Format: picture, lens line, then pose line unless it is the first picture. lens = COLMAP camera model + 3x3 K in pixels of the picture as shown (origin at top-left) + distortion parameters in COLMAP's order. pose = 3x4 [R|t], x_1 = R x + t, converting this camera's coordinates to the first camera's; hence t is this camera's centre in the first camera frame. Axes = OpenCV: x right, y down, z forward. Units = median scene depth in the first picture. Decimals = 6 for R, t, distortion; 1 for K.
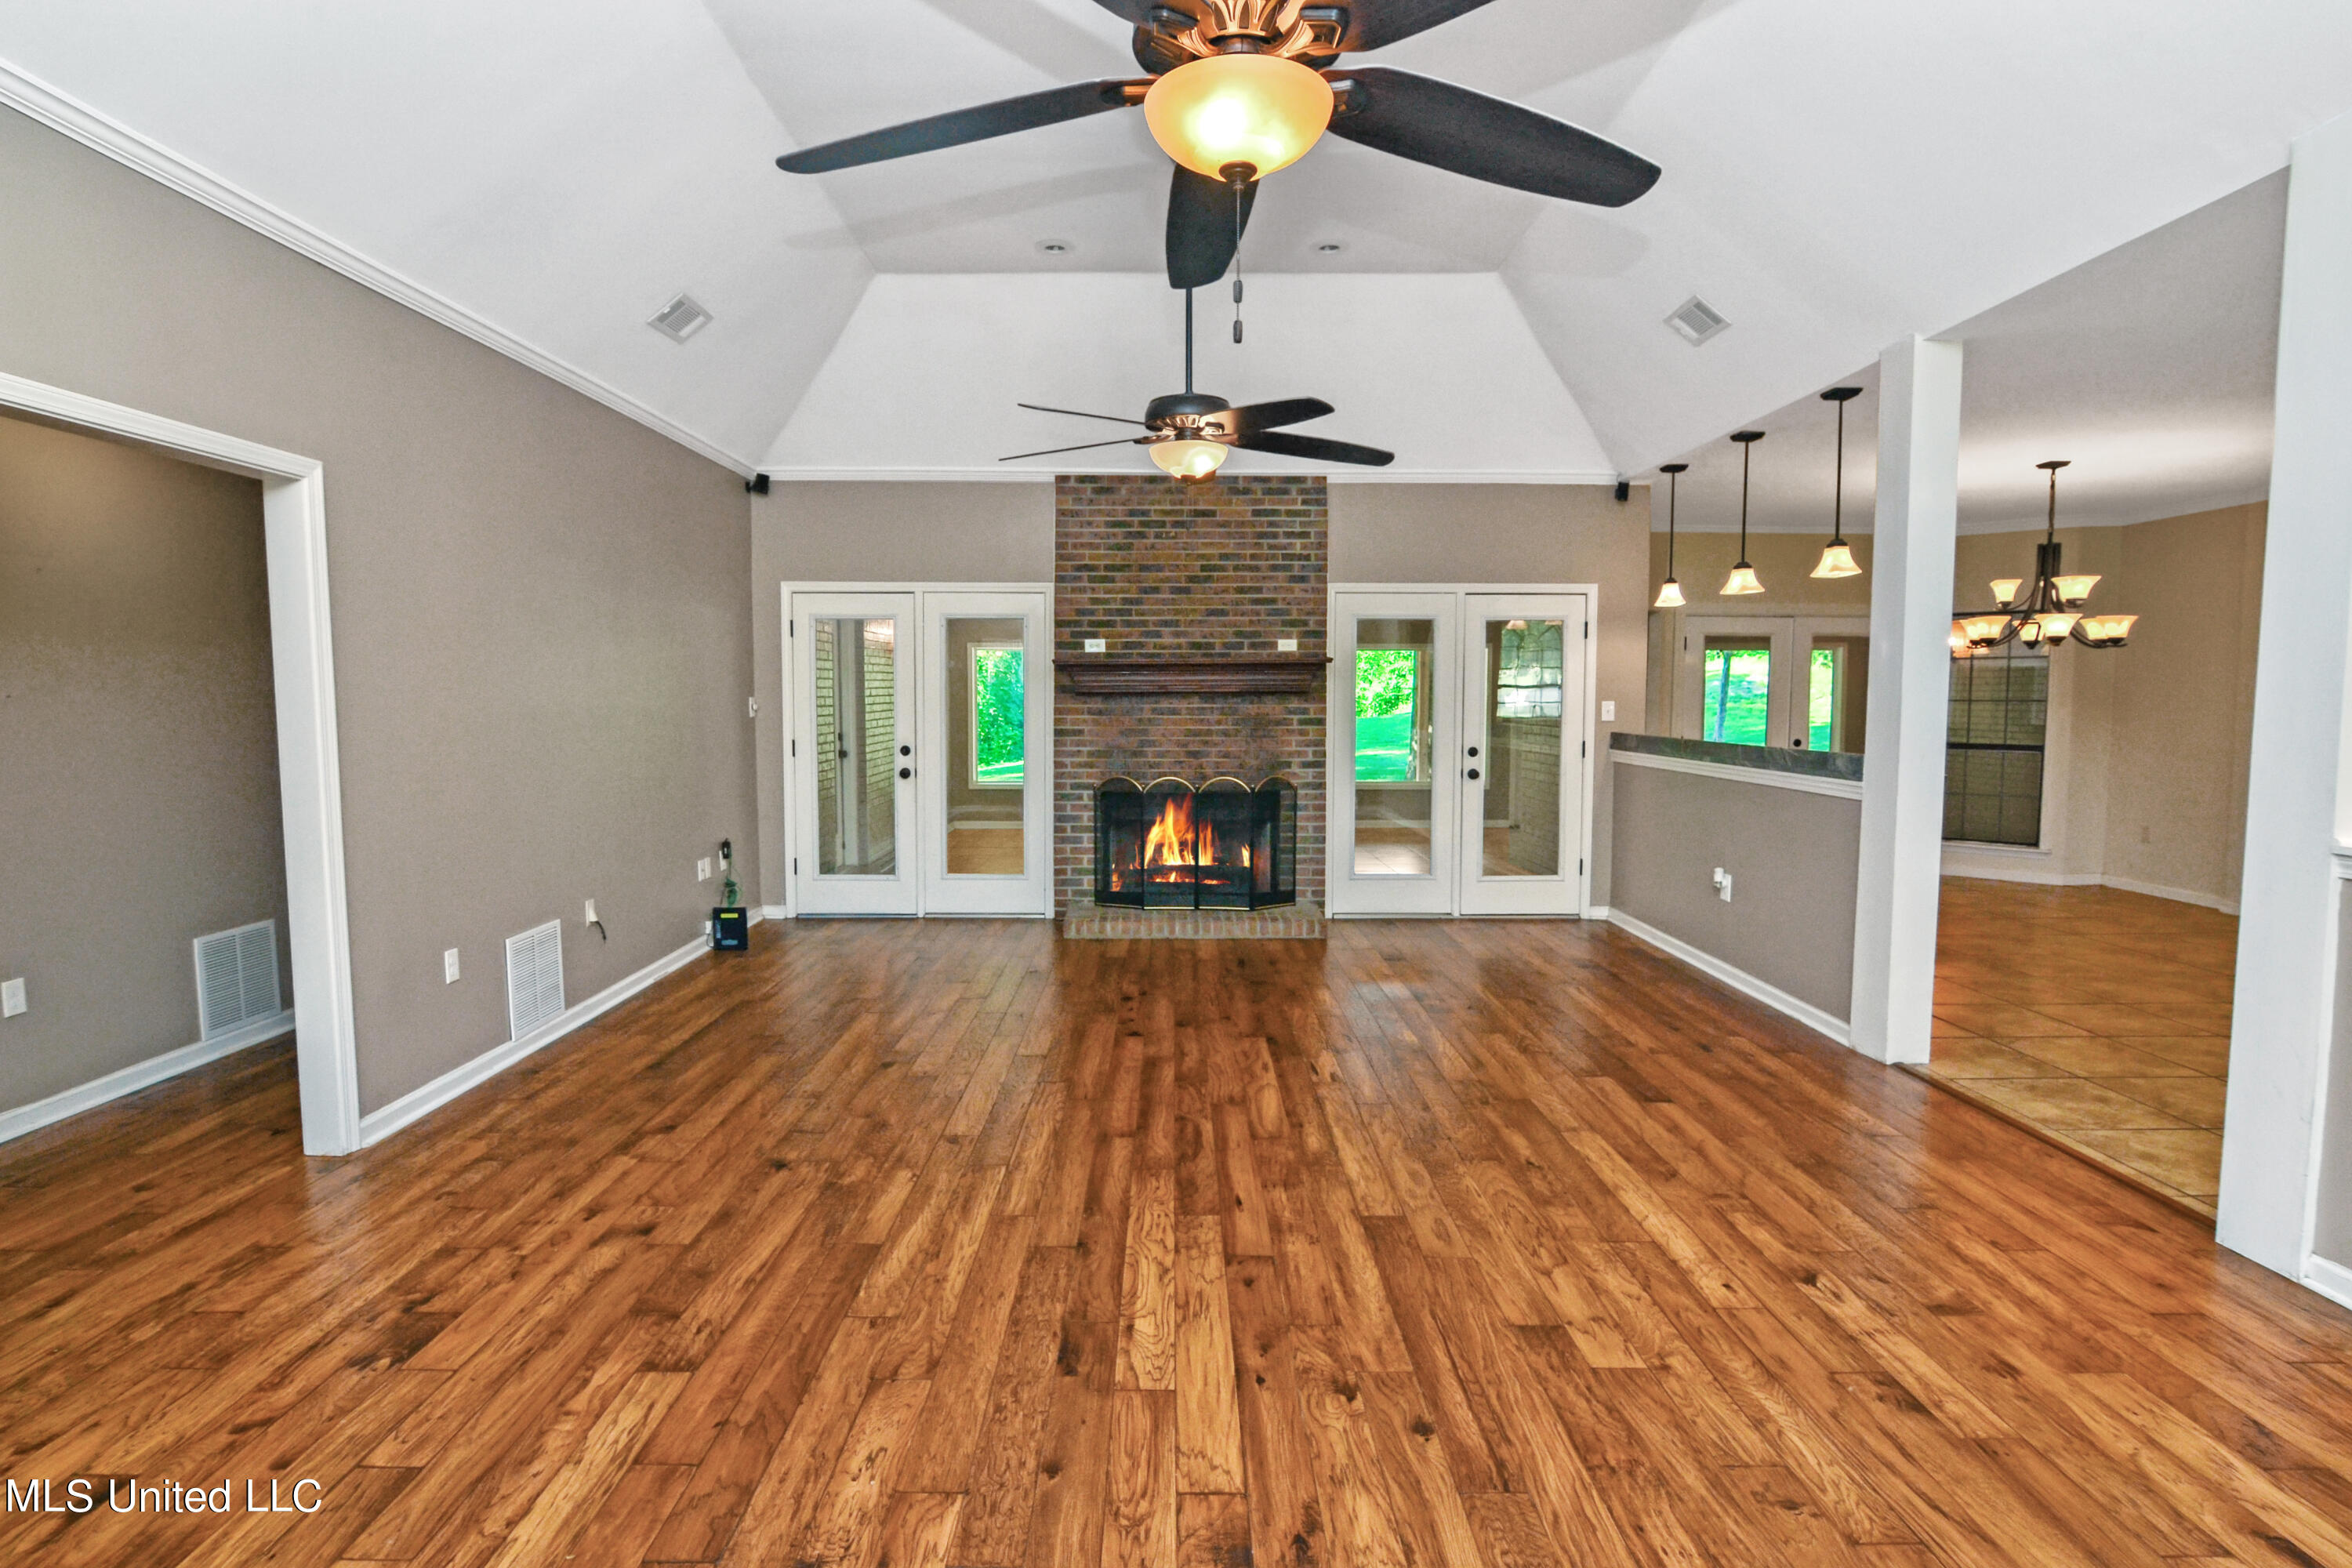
lens RADIAL K [[1162.7, 0, 1165.9], [0, 1162.7, 775.7], [0, 0, 1]] dist [-0.027765, 0.008958]
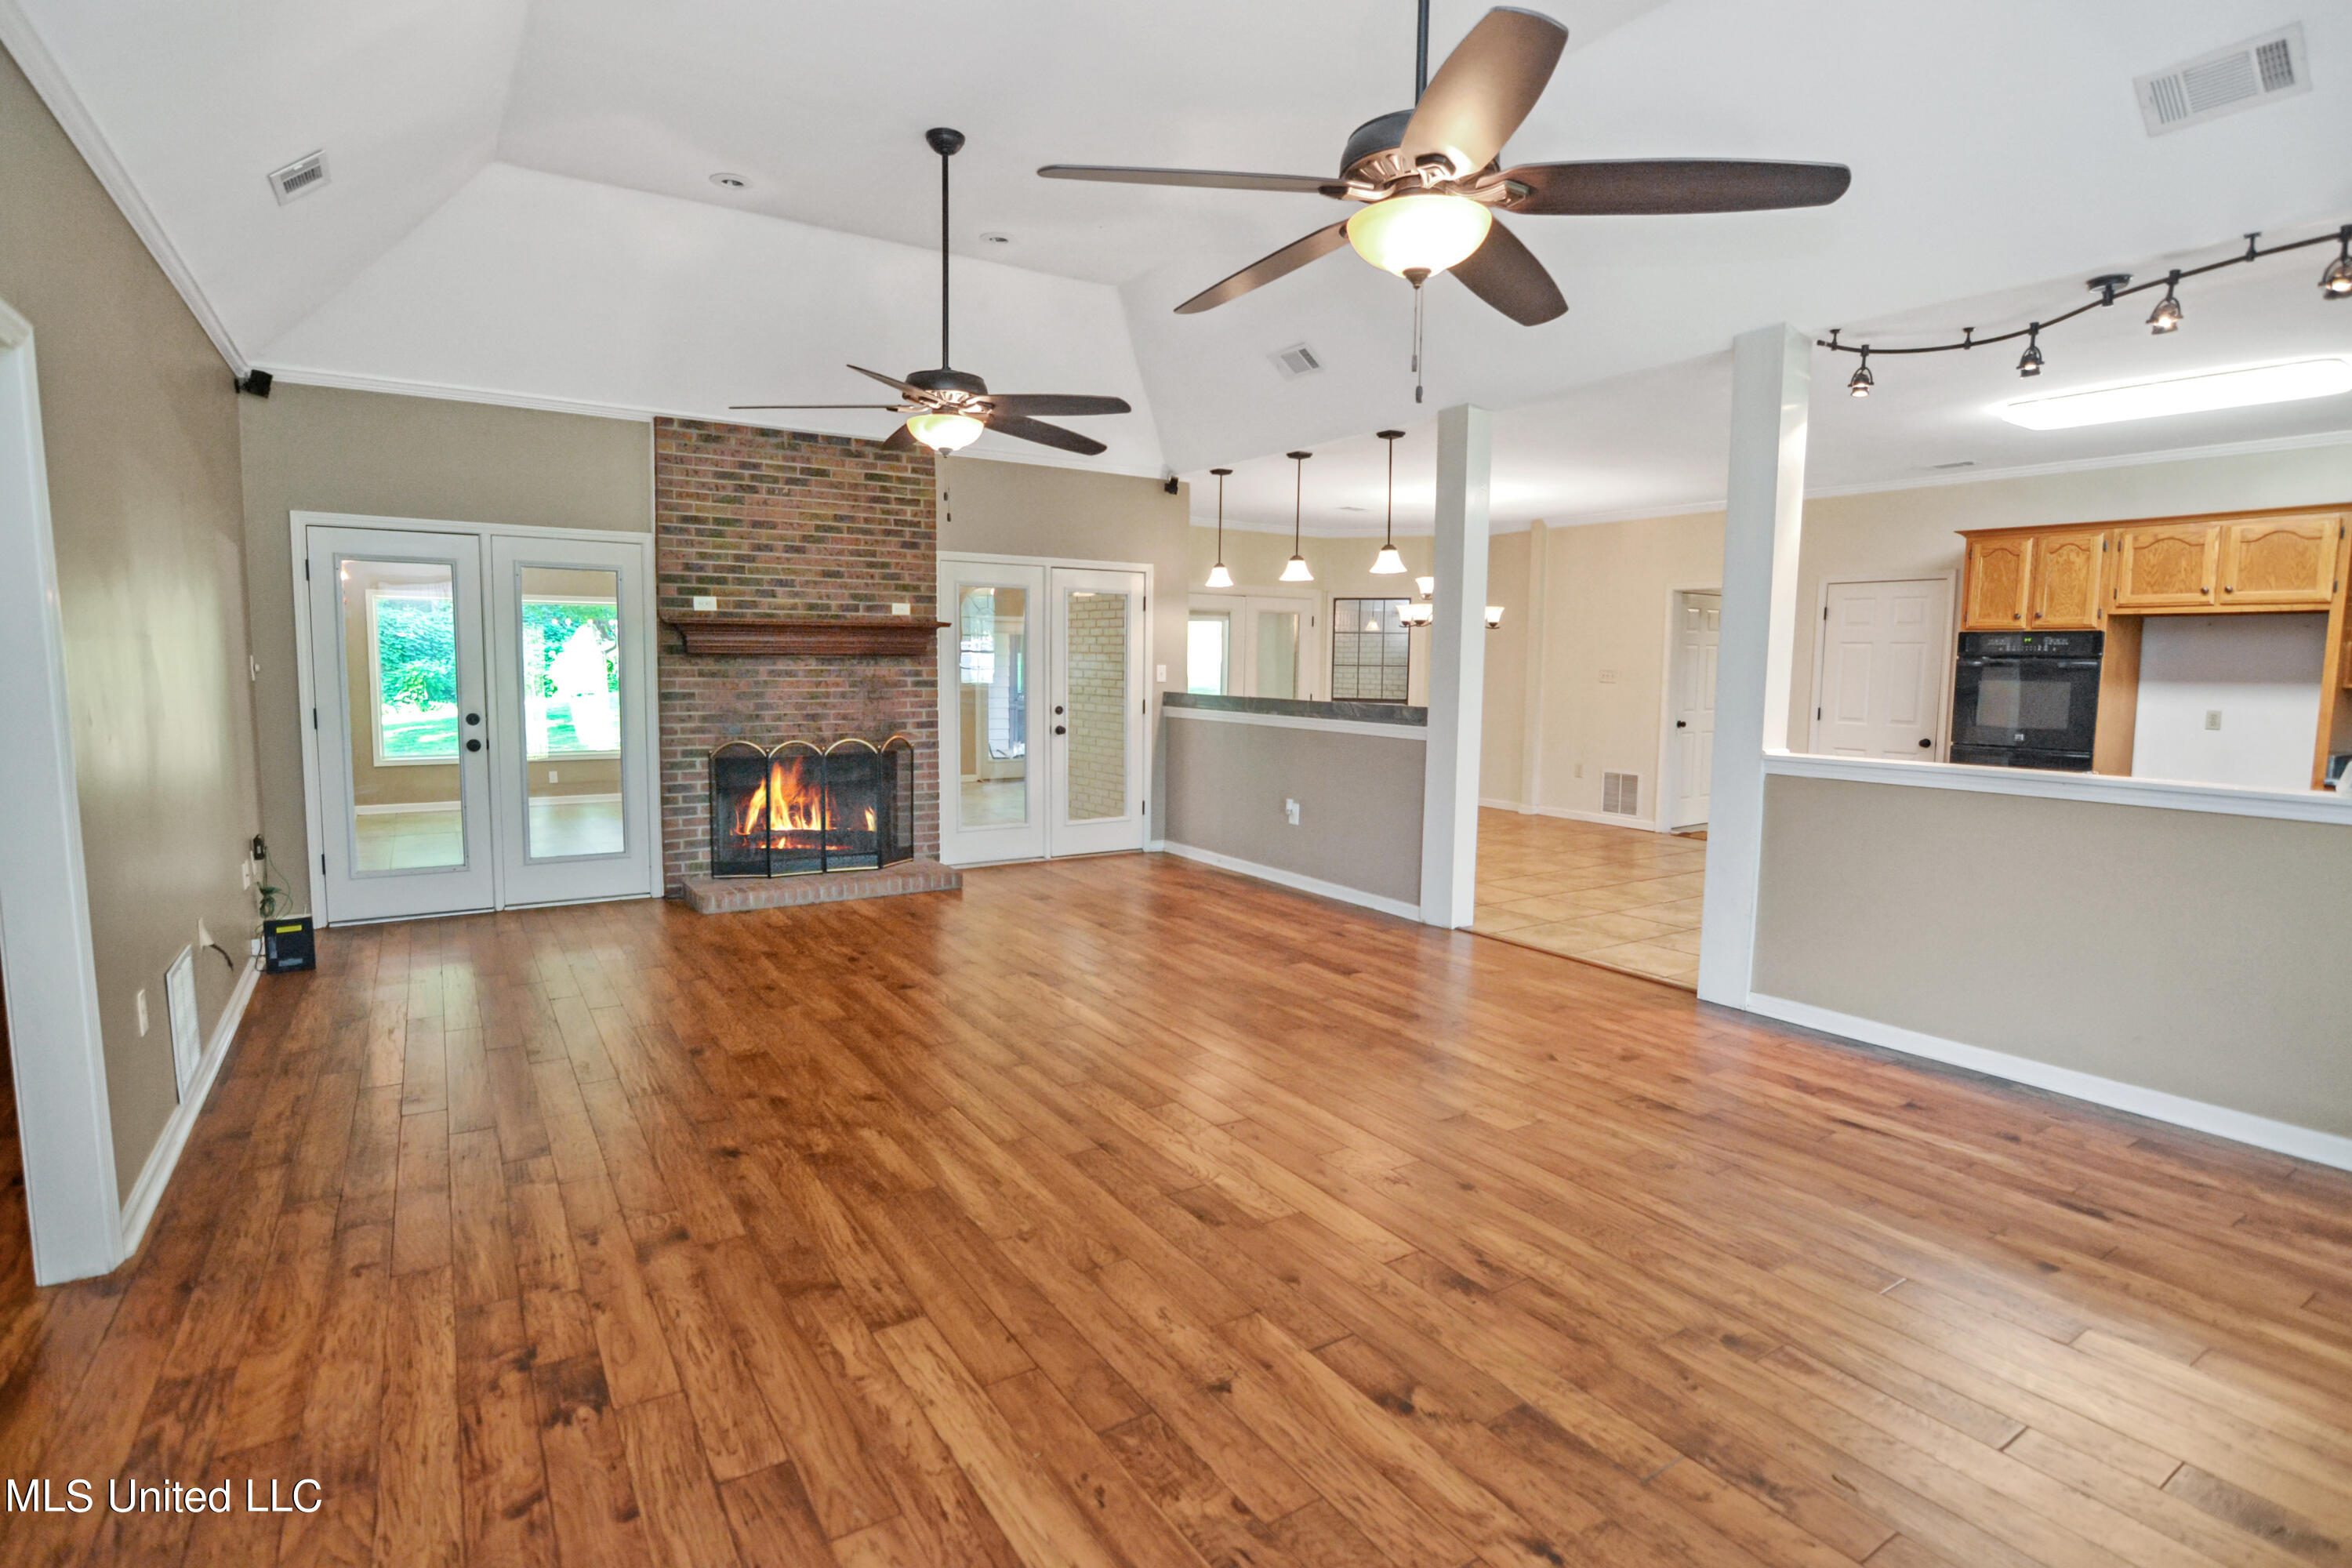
lens RADIAL K [[1162.7, 0, 1163.6], [0, 1162.7, 779.0], [0, 0, 1]] dist [-0.027765, 0.008958]
pose [[0.841123, -0.047221, 0.538778, -0.434985], [0.027289, 0.998618, 0.044922, -0.003055], [-0.540154, -0.023082, 0.841249, 0.010974]]
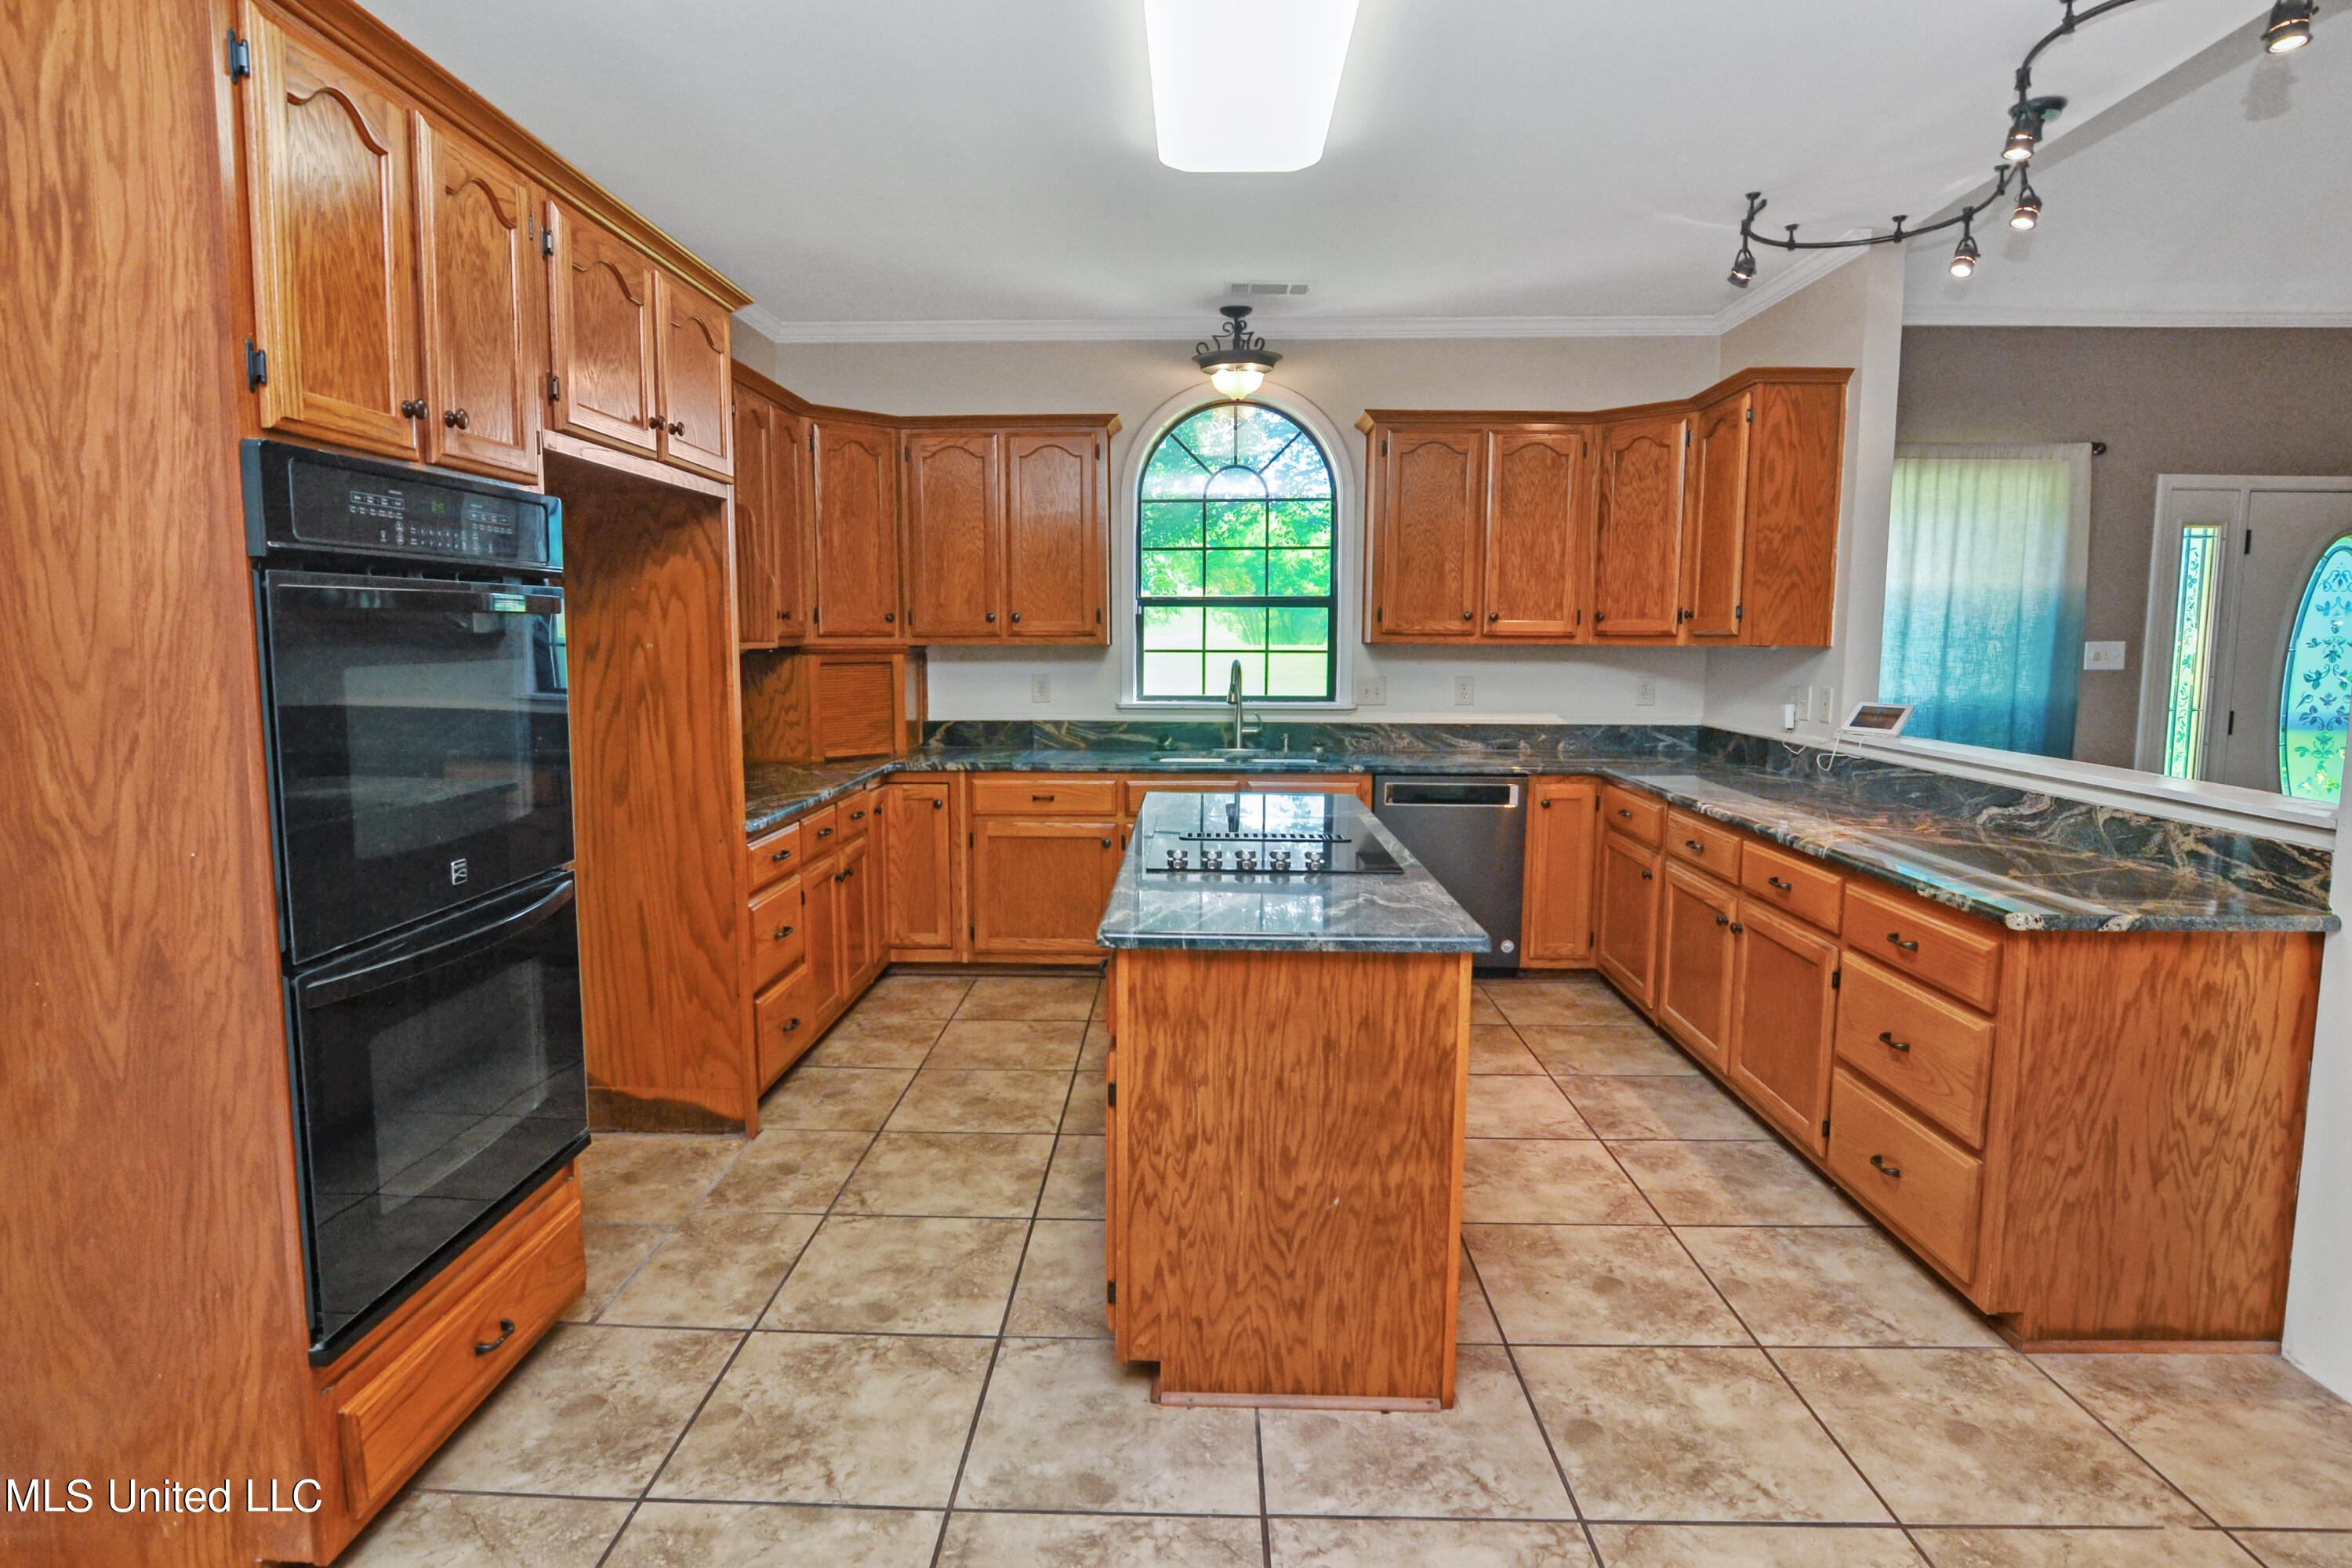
lens RADIAL K [[1237.4, 0, 1166.6], [0, 1237.4, 773.7], [0, 0, 1]] dist [-0.027557, 0.003305]
pose [[-0.999116, -0.006123, 0.041588, 1.181116], [0.001517, 0.983441, 0.181224, -0.077168], [-0.042009, 0.181126, -0.982562, 1.173490]]
